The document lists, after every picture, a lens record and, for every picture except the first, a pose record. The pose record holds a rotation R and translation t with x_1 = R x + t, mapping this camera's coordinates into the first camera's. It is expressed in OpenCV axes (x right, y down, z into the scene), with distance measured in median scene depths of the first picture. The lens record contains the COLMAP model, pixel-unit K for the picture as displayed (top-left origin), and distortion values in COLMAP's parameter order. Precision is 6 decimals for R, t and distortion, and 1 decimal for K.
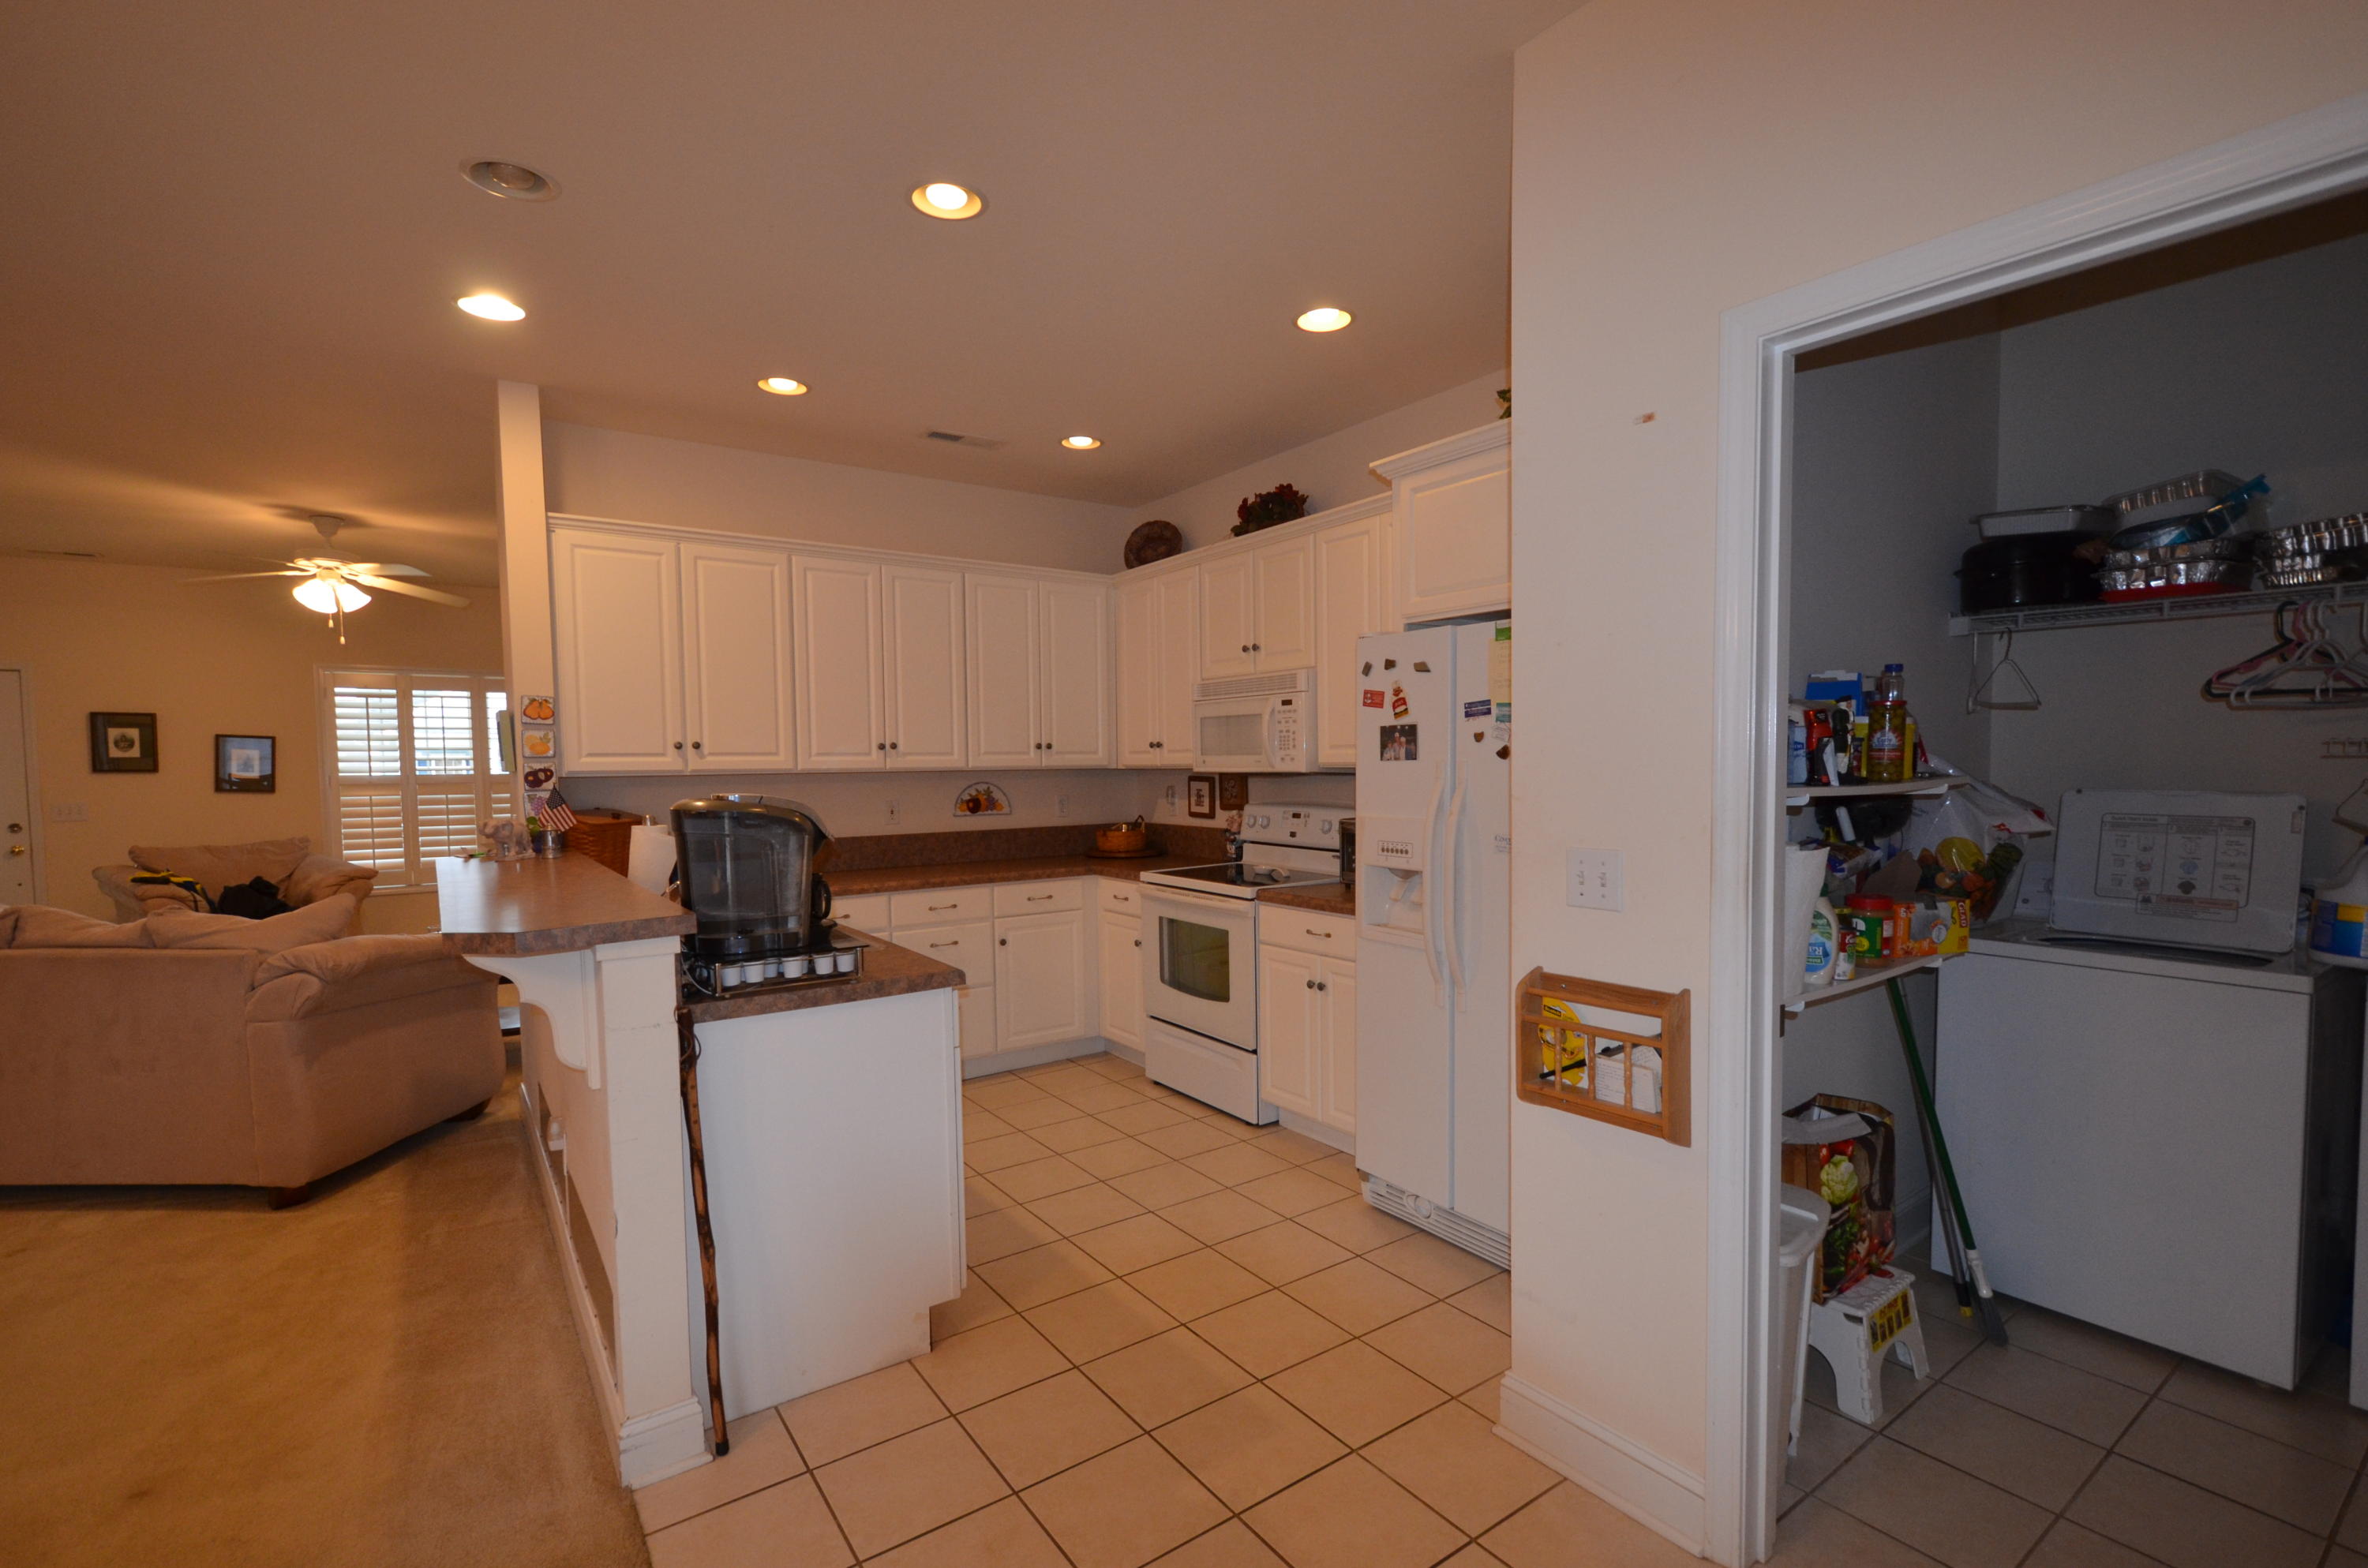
lens RADIAL K [[1050.7, 0, 1181.0], [0, 1050.7, 809.6], [0, 0, 1]] dist [0.002162, 0.000213]
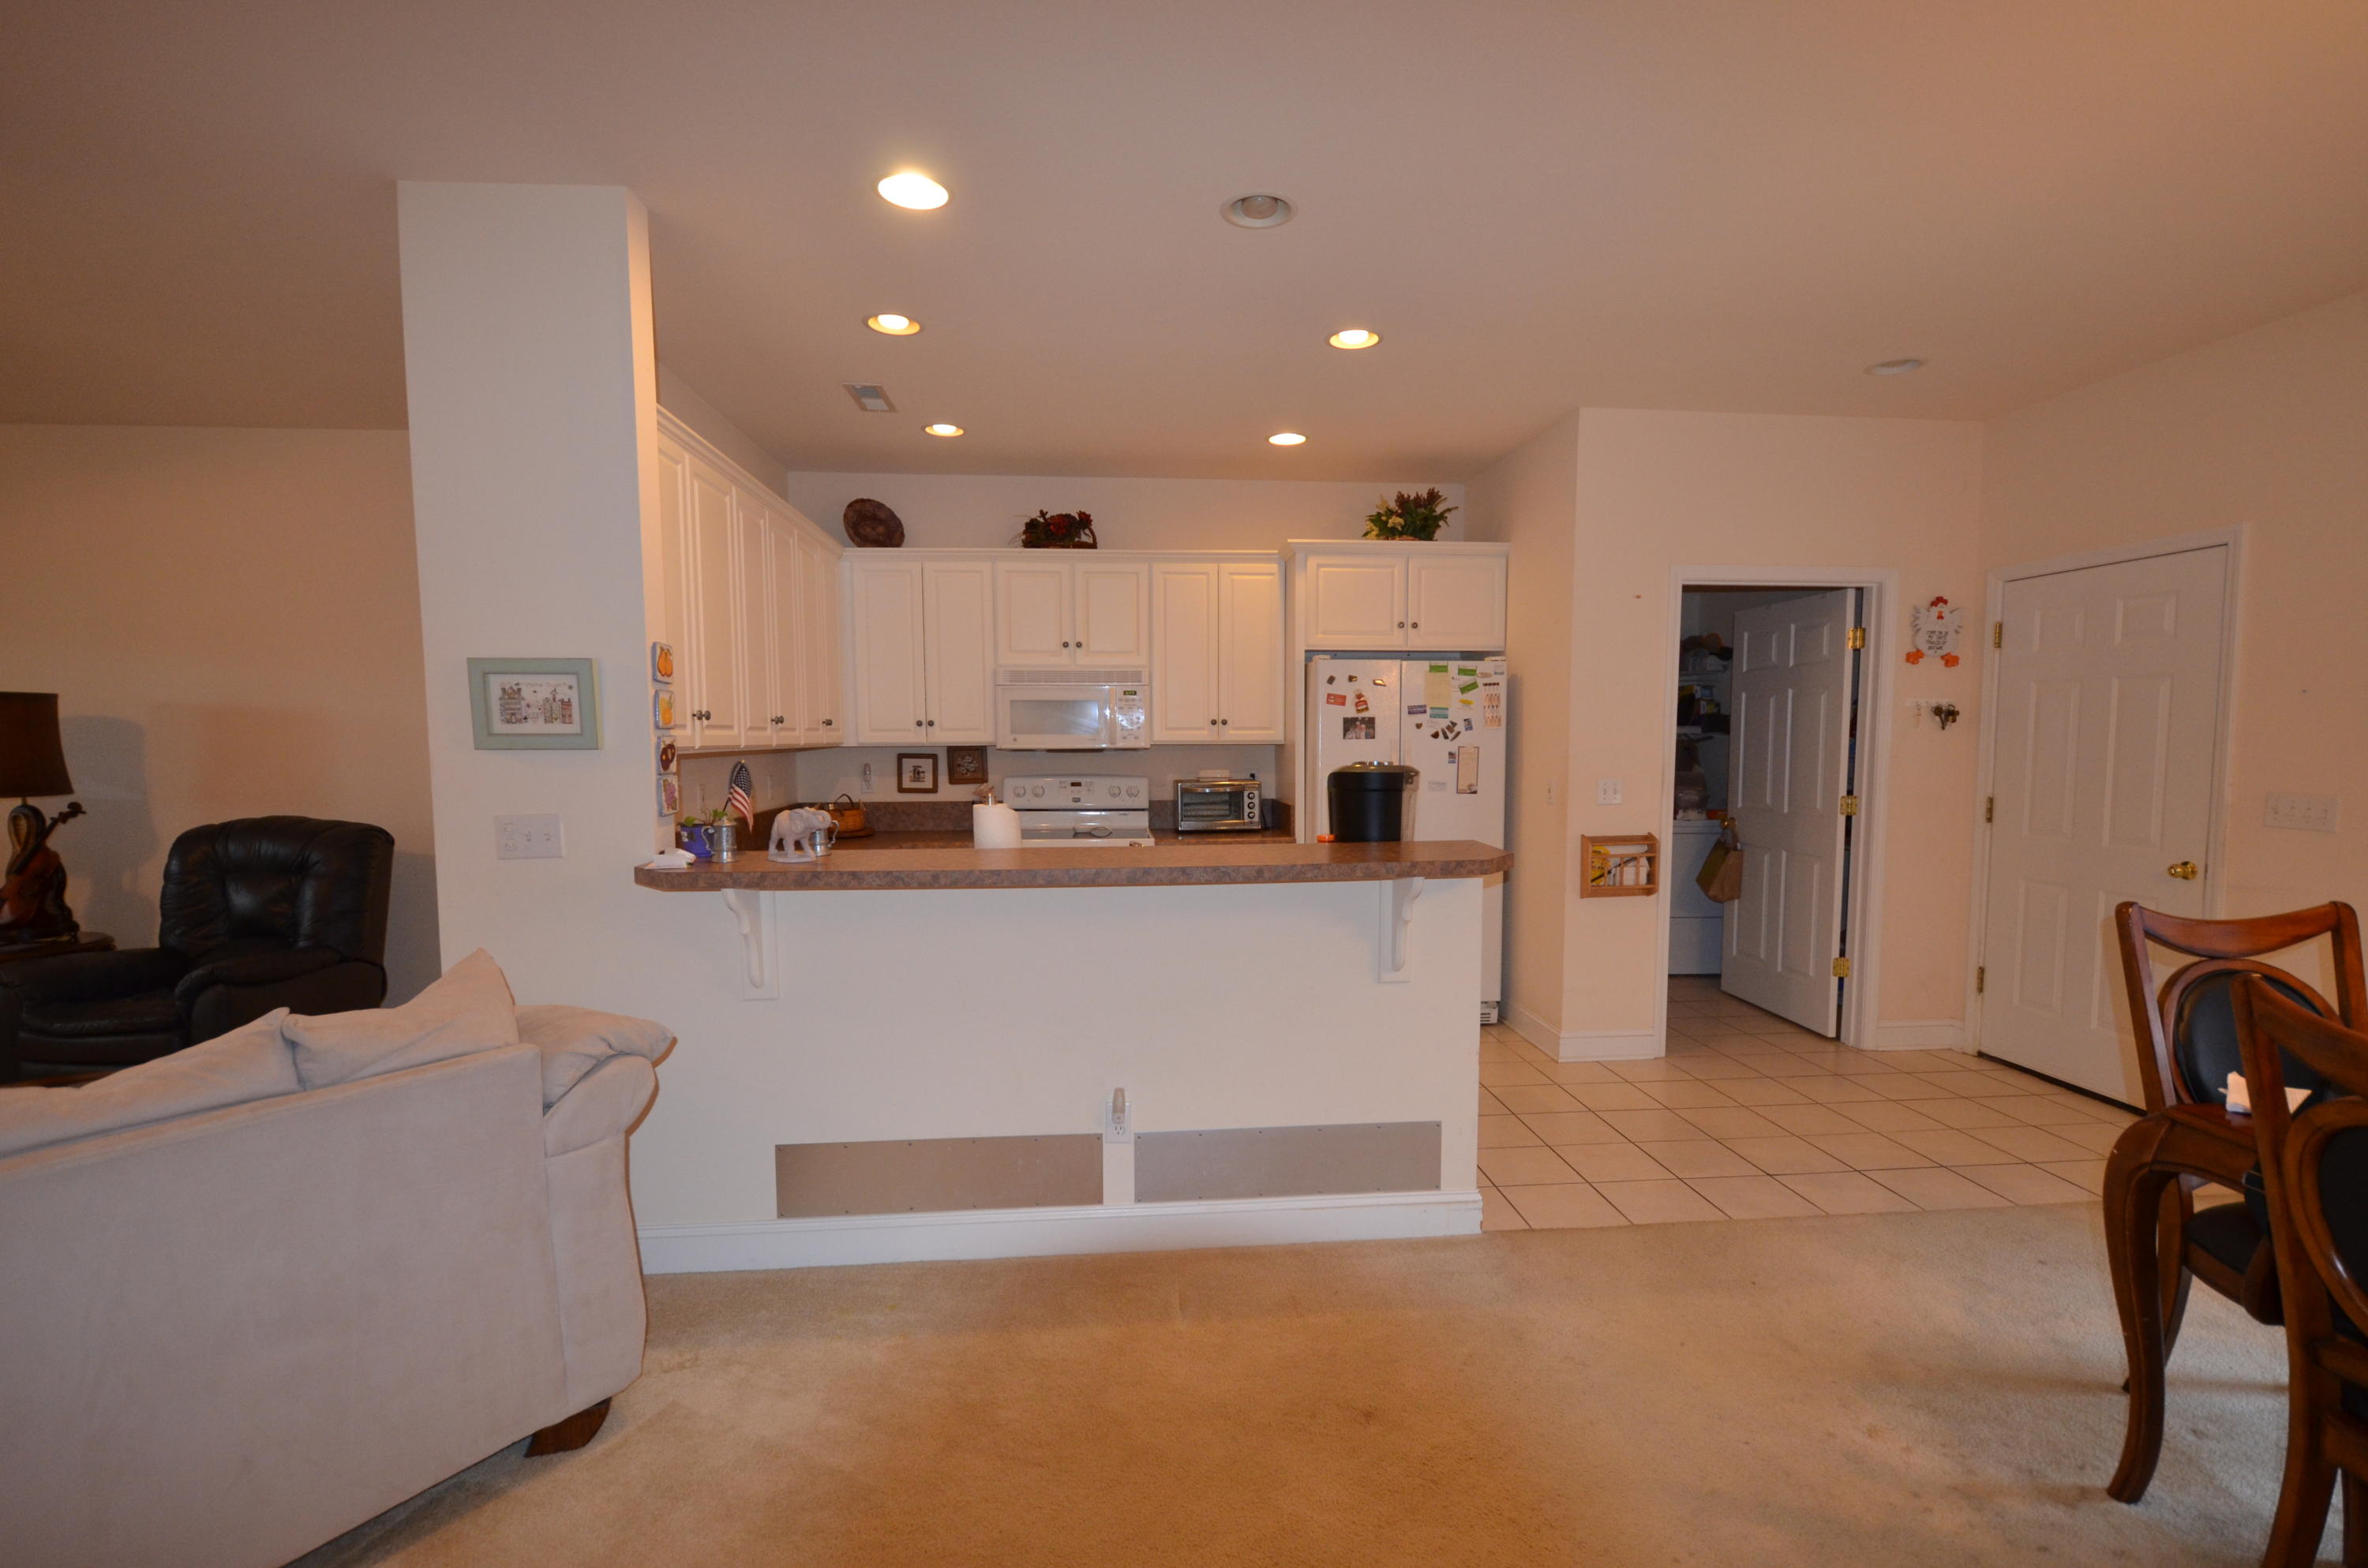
lens RADIAL K [[1050.7, 0, 1181.0], [0, 1050.7, 809.6], [0, 0, 1]] dist [0.002162, 0.000213]
pose [[0.508108, -0.053595, 0.859624, -1.240348], [0.037886, 0.998487, 0.039859, -0.012690], [-0.860459, 0.012315, 0.509370, 0.391933]]
